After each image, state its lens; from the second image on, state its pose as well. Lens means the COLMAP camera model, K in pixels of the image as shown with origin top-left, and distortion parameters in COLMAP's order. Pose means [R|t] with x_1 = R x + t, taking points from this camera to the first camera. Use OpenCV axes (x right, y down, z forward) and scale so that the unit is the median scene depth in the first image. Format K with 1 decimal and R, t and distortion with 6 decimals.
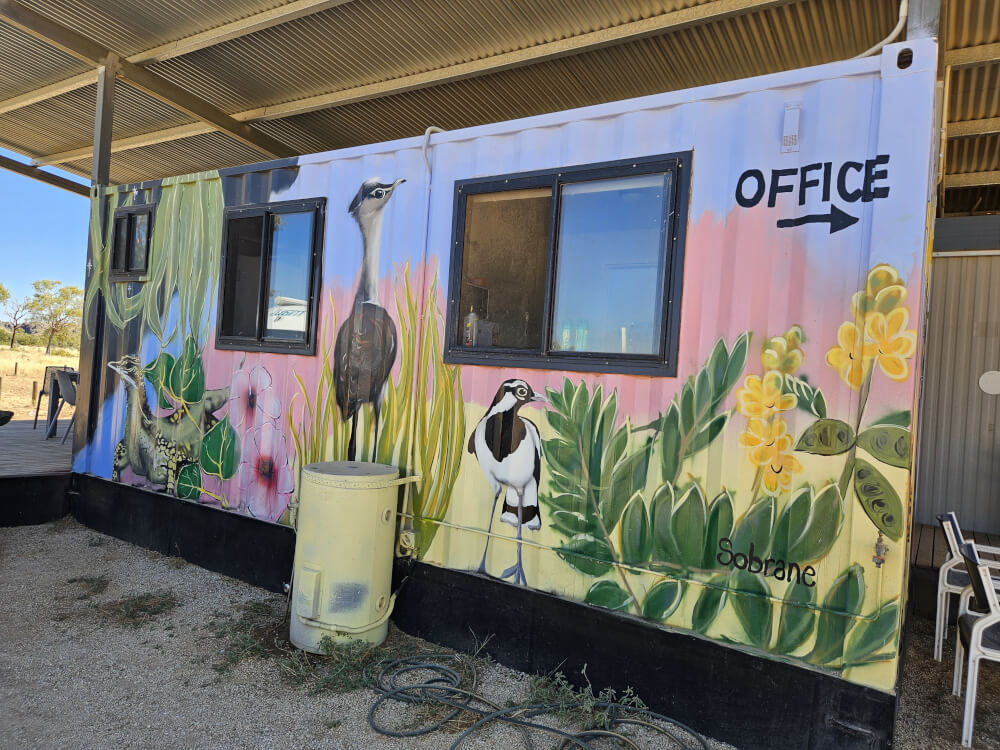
lens RADIAL K [[684.3, 0, 500.0], [0, 684.3, 375.0], [0, 0, 1]] dist [0.001698, -0.001829]
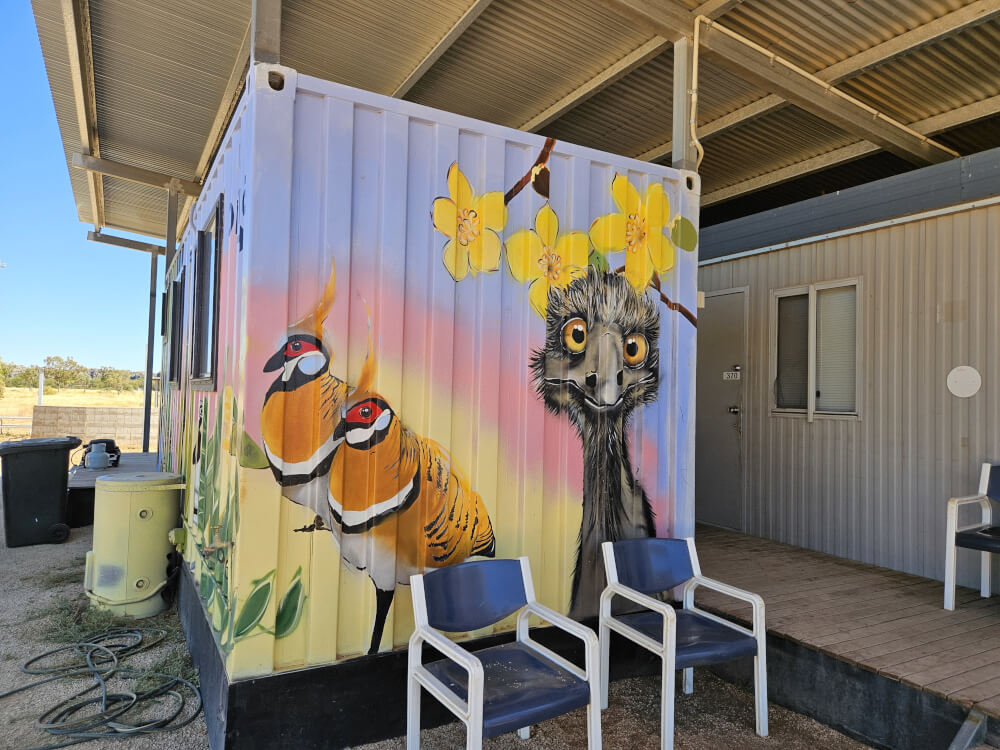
lens RADIAL K [[684.3, 0, 500.0], [0, 684.3, 375.0], [0, 0, 1]] dist [0.001698, -0.001829]
pose [[0.885848, -0.062018, -0.459813, 0.945129], [0.036128, 0.997237, -0.064902, 0.052419], [0.462567, 0.040881, 0.885641, 0.161930]]
